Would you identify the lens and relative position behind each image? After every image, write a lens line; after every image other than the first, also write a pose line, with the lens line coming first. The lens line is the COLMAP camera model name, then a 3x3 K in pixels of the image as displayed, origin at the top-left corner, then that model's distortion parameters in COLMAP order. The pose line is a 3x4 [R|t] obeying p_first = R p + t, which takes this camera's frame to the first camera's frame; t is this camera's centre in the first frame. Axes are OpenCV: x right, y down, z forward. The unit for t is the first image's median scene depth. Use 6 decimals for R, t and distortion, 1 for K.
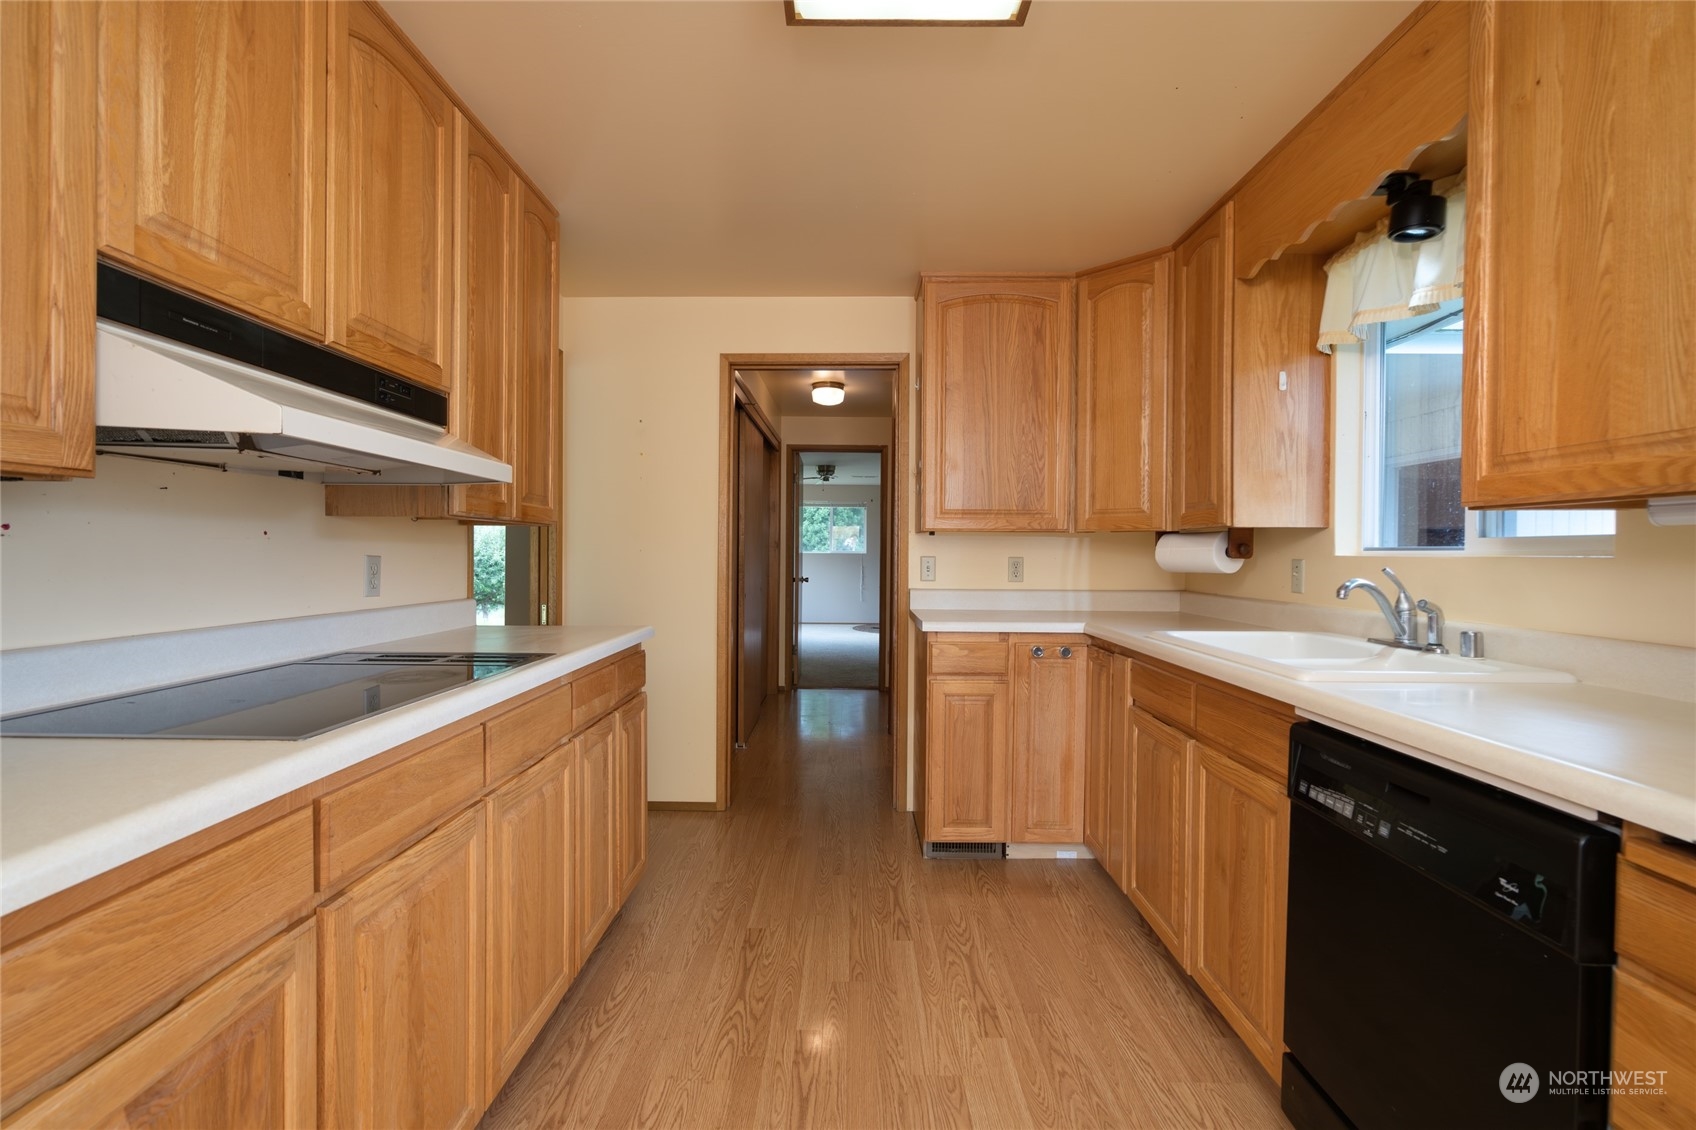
lens RADIAL K [[758.5, 0, 856.1], [0, 758.5, 555.1], [0, 0, 1]] dist [0.001004, -0.010008]
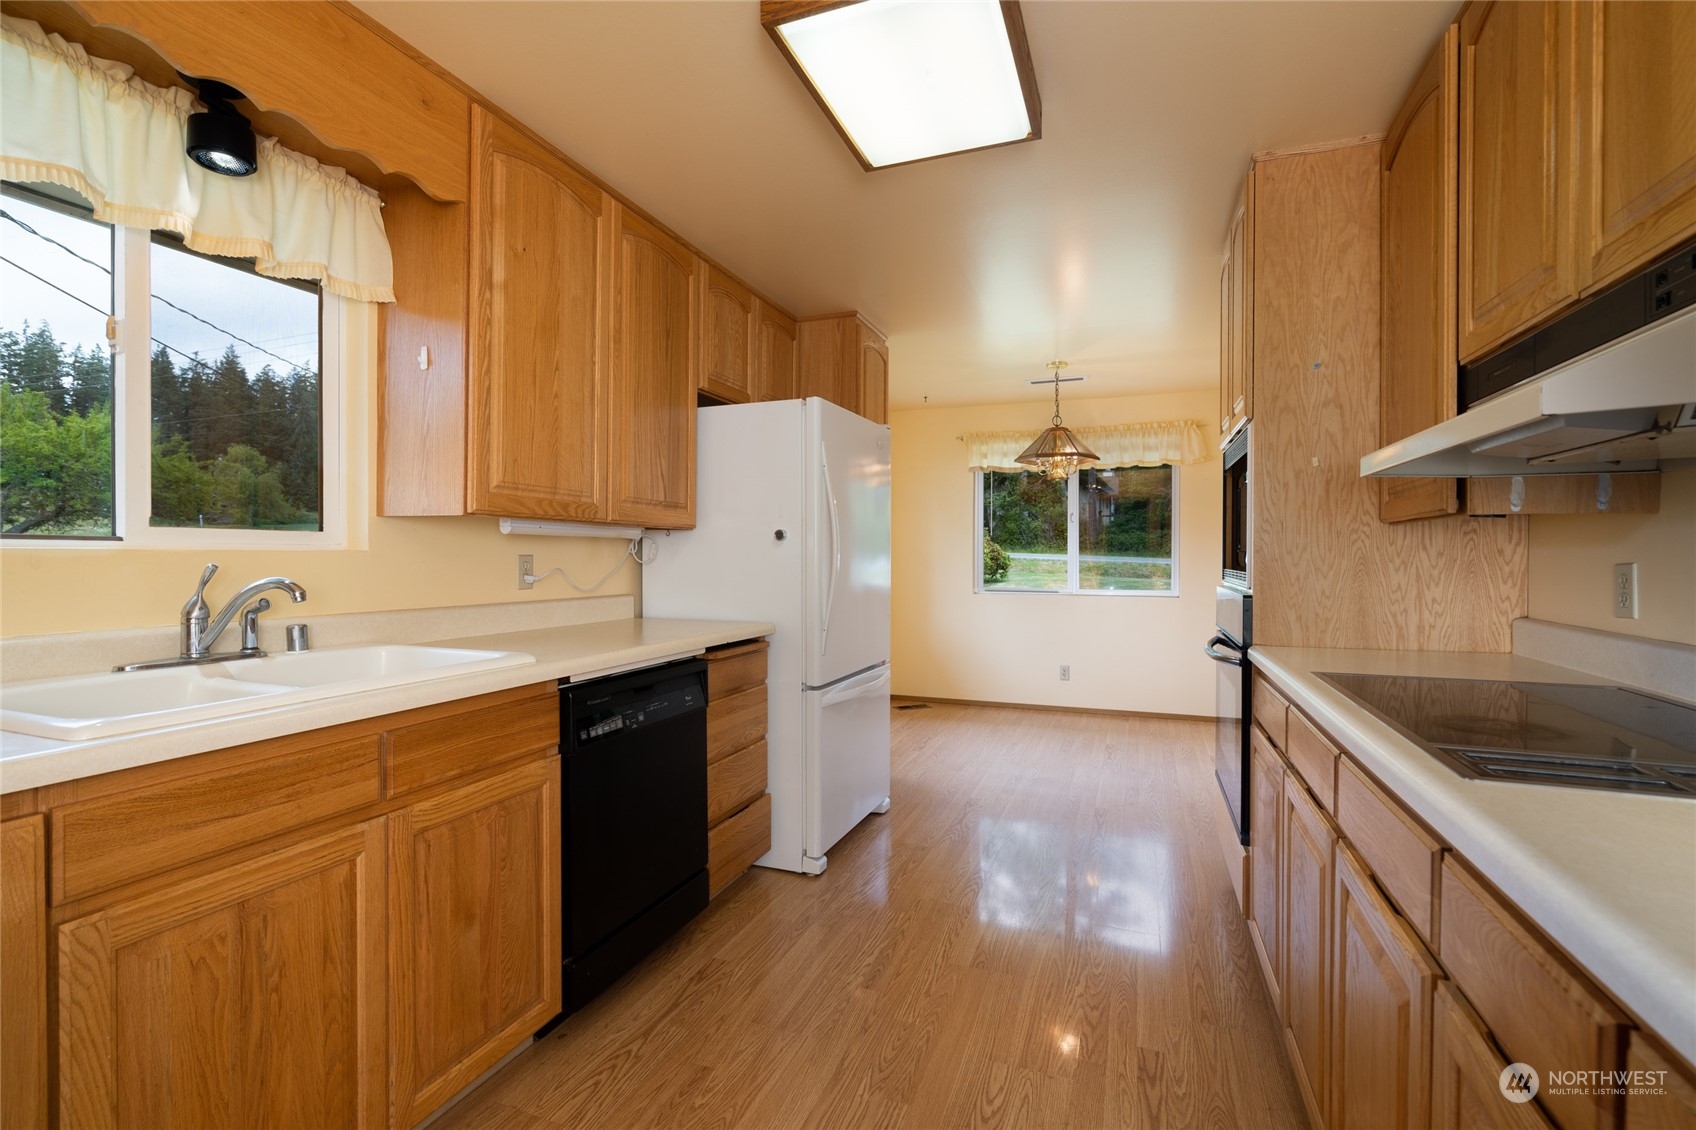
lens RADIAL K [[758.5, 0, 856.1], [0, 758.5, 555.1], [0, 0, 1]] dist [0.001004, -0.010008]
pose [[-0.937819, -0.011454, 0.346935, -0.324921], [-0.008439, 0.999912, 0.010201, -0.013521], [-0.347021, 0.006639, -0.937834, 2.424221]]
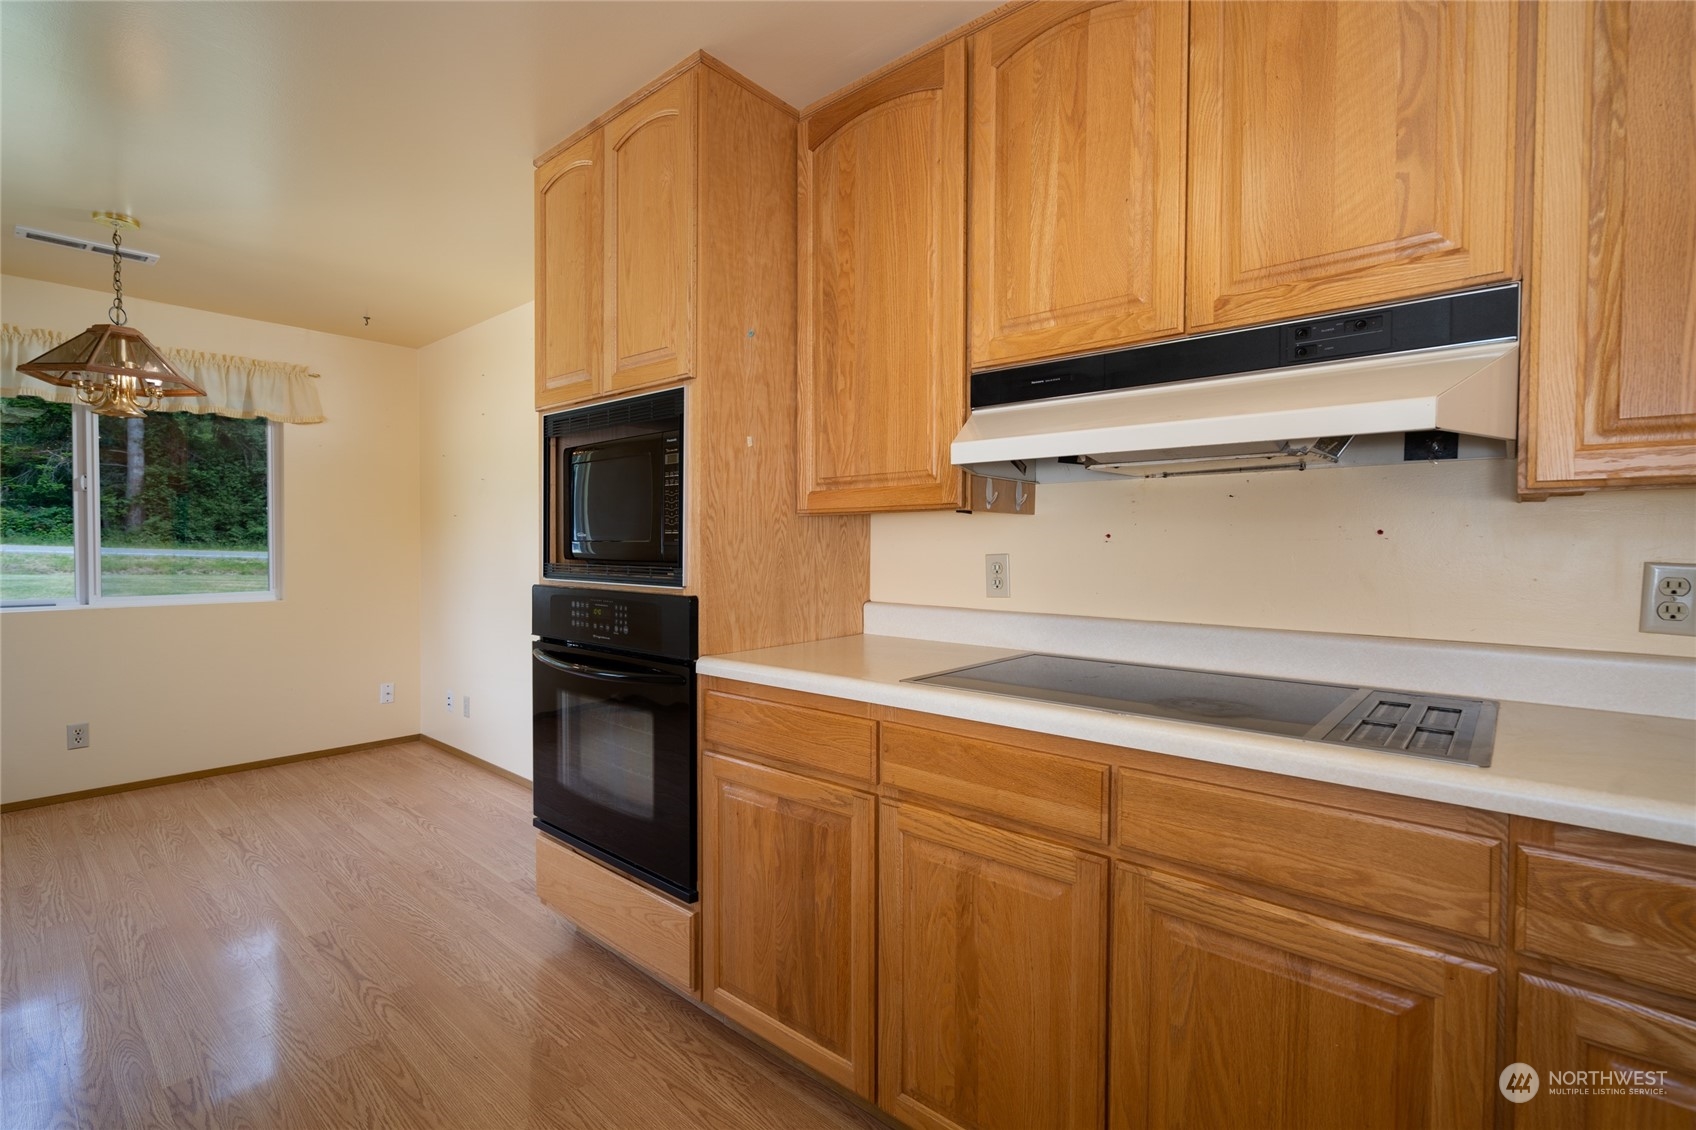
lens RADIAL K [[758.5, 0, 856.1], [0, 758.5, 555.1], [0, 0, 1]] dist [0.001004, -0.010008]
pose [[-0.655880, -0.004282, -0.754853, 0.344125], [-0.016492, 0.999827, 0.008658, -0.003916], [0.754685, 0.018127, -0.655837, 1.574712]]
